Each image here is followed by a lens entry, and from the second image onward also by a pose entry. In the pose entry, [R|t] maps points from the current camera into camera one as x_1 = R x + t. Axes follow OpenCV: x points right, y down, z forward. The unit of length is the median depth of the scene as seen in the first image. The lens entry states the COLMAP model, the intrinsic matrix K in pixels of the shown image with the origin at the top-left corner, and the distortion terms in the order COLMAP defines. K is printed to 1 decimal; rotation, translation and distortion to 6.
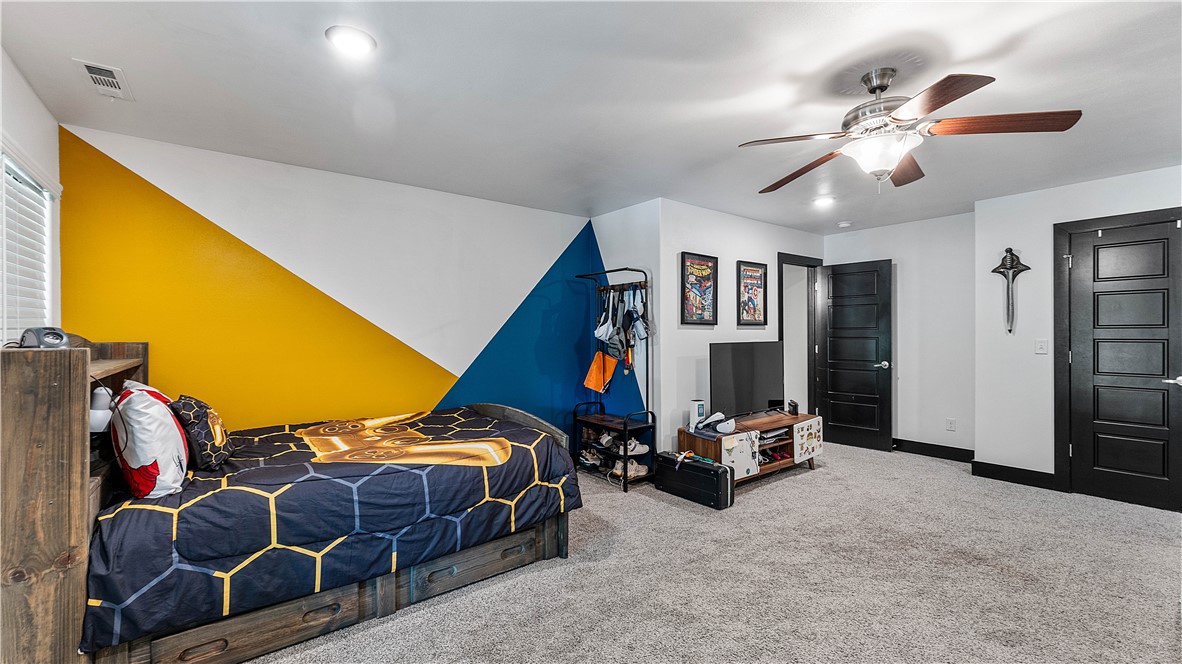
lens RADIAL K [[485.2, 0, 591.3], [0, 485.2, 332.2], [0, 0, 1]] dist [-0.000436, -0.000400]
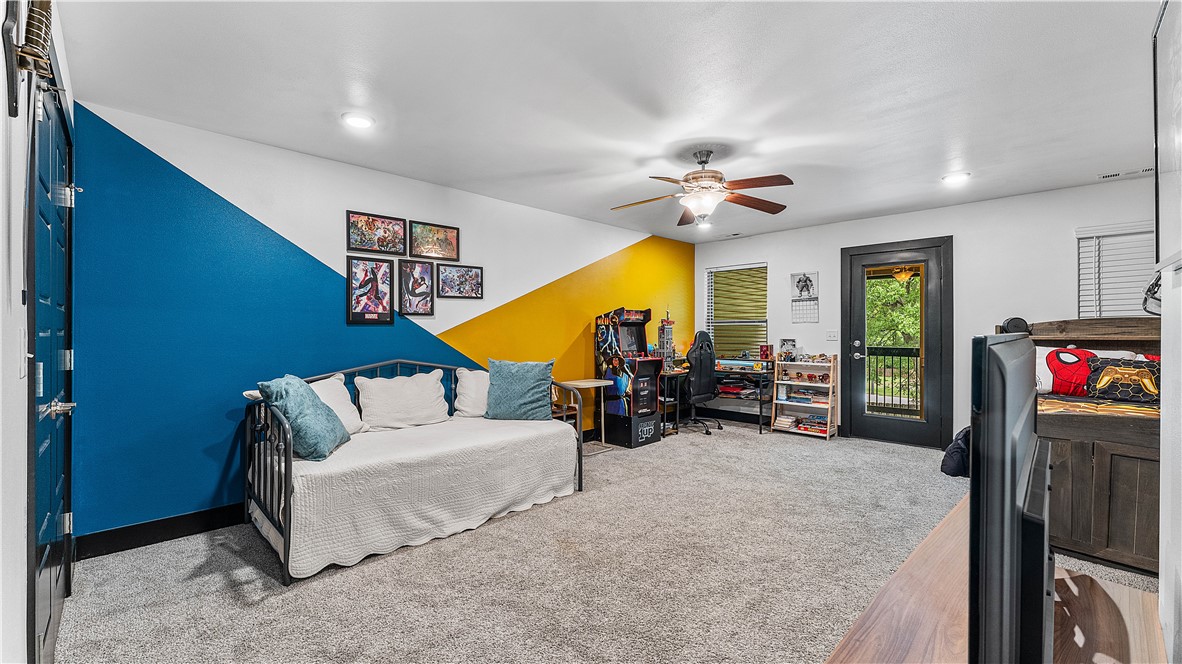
lens RADIAL K [[485.2, 0, 584.5], [0, 485.2, 332.1], [0, 0, 1]] dist [-0.000436, -0.000400]
pose [[-0.994199, 0.003956, -0.107479, 0.598677], [0.003372, 0.999979, 0.005618, 0.014862], [0.107499, 0.005223, -0.994191, 1.318043]]
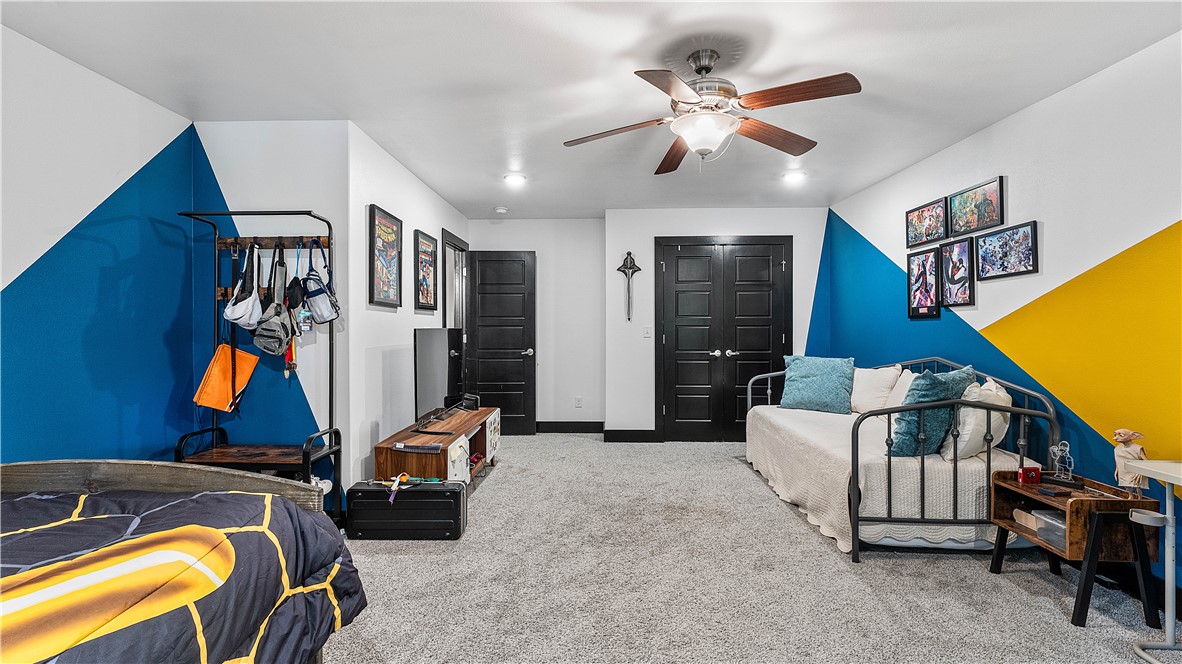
lens RADIAL K [[508.5, 0, 581.7], [0, 508.5, 325.0], [0, 0, 1]] dist [0.000257, -0.000742]
pose [[0.635680, 0.006864, 0.771922, -0.207695], [0.000431, 0.999957, -0.009247, 0.024031], [-0.771953, 0.006211, 0.635650, 0.274676]]
